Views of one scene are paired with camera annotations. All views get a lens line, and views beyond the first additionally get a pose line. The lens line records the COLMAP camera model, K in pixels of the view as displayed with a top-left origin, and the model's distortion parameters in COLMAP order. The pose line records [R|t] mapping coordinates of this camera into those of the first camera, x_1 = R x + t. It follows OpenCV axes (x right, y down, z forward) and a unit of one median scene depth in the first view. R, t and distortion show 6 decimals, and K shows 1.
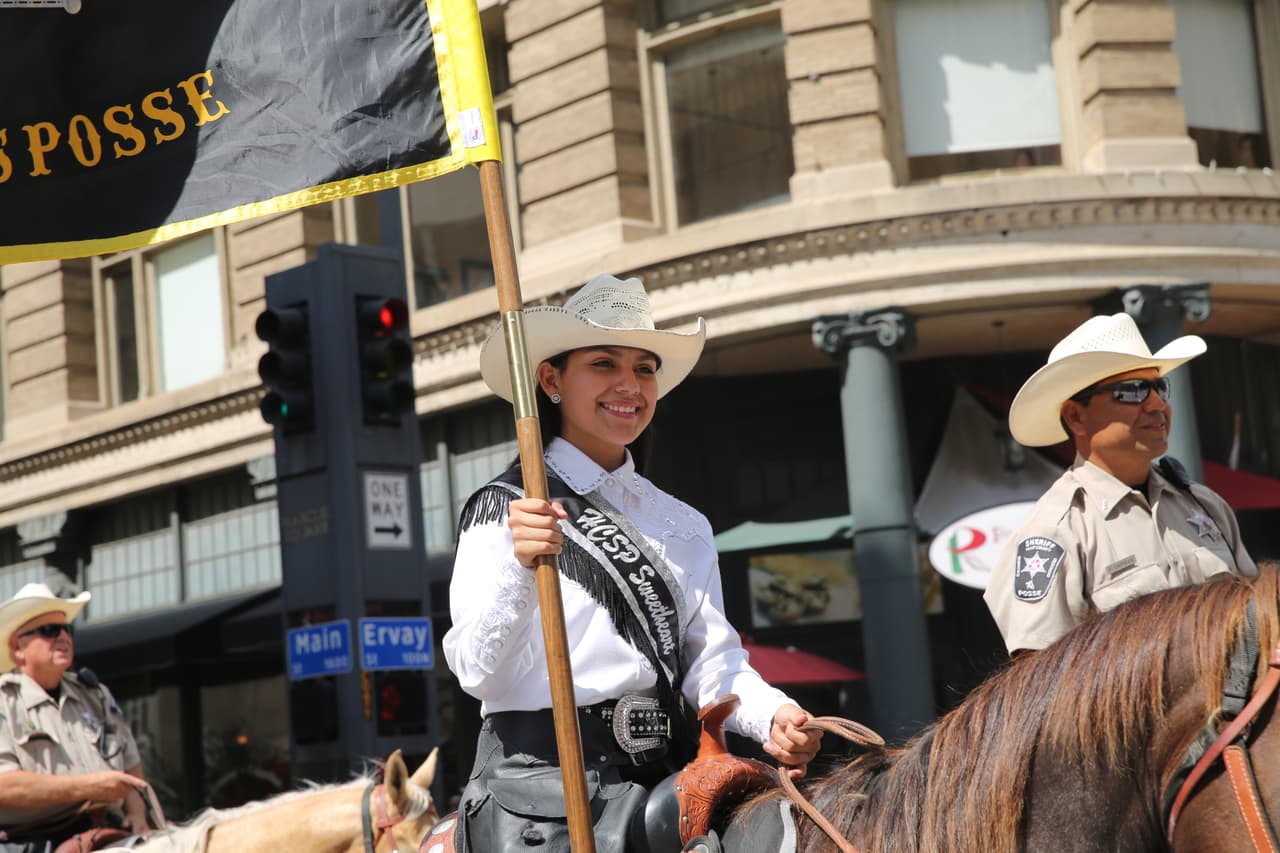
lens RADIAL K [[2397.8, 0, 640.0], [0, 2397.8, 426.5], [0, 0, 1]] dist [0.202601, -0.004054]
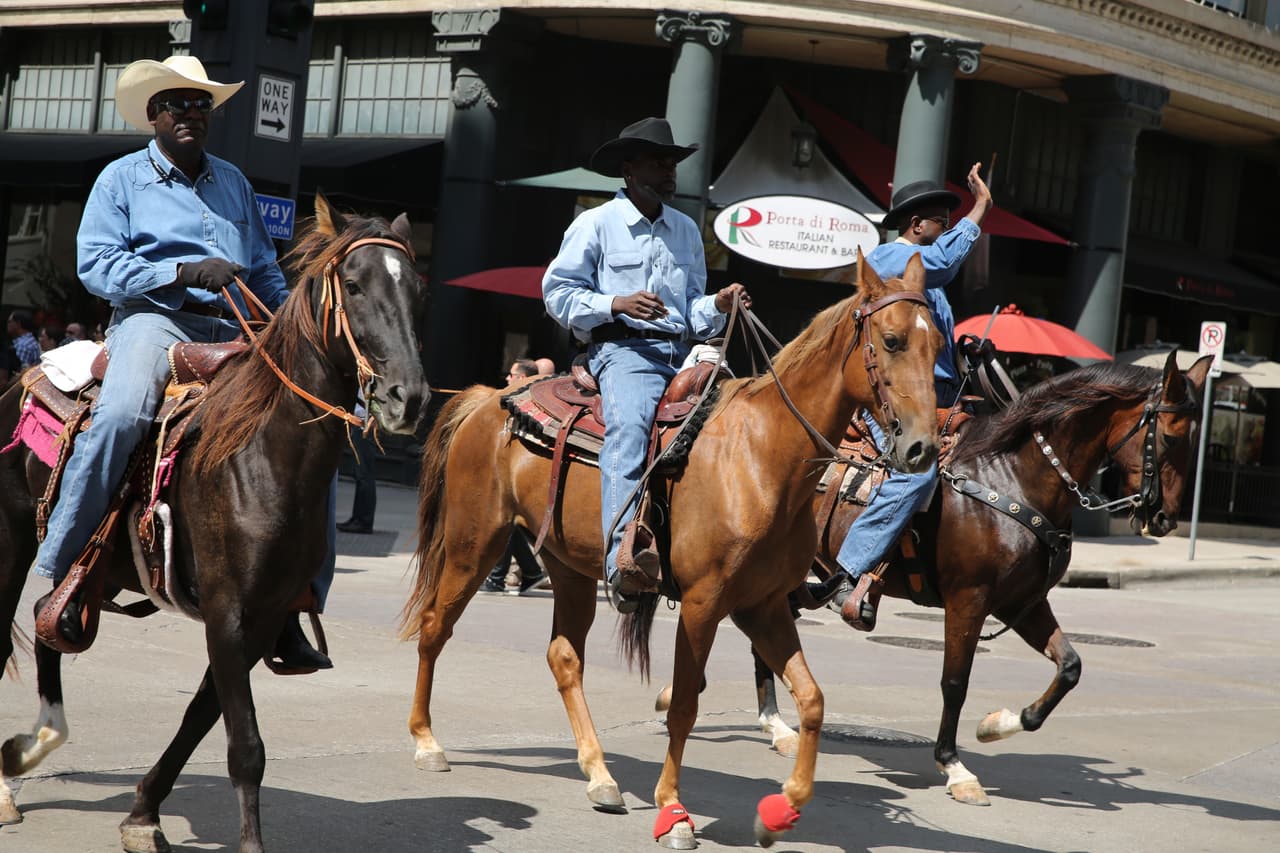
lens RADIAL K [[2397.8, 0, 640.0], [0, 2397.8, 426.5], [0, 0, 1]] dist [0.202601, -0.004054]
pose [[0.981510, 0.183081, 0.055849, 0.034231], [-0.189832, 0.968453, 0.161441, -0.036802], [-0.024530, -0.169058, 0.985301, -0.219713]]
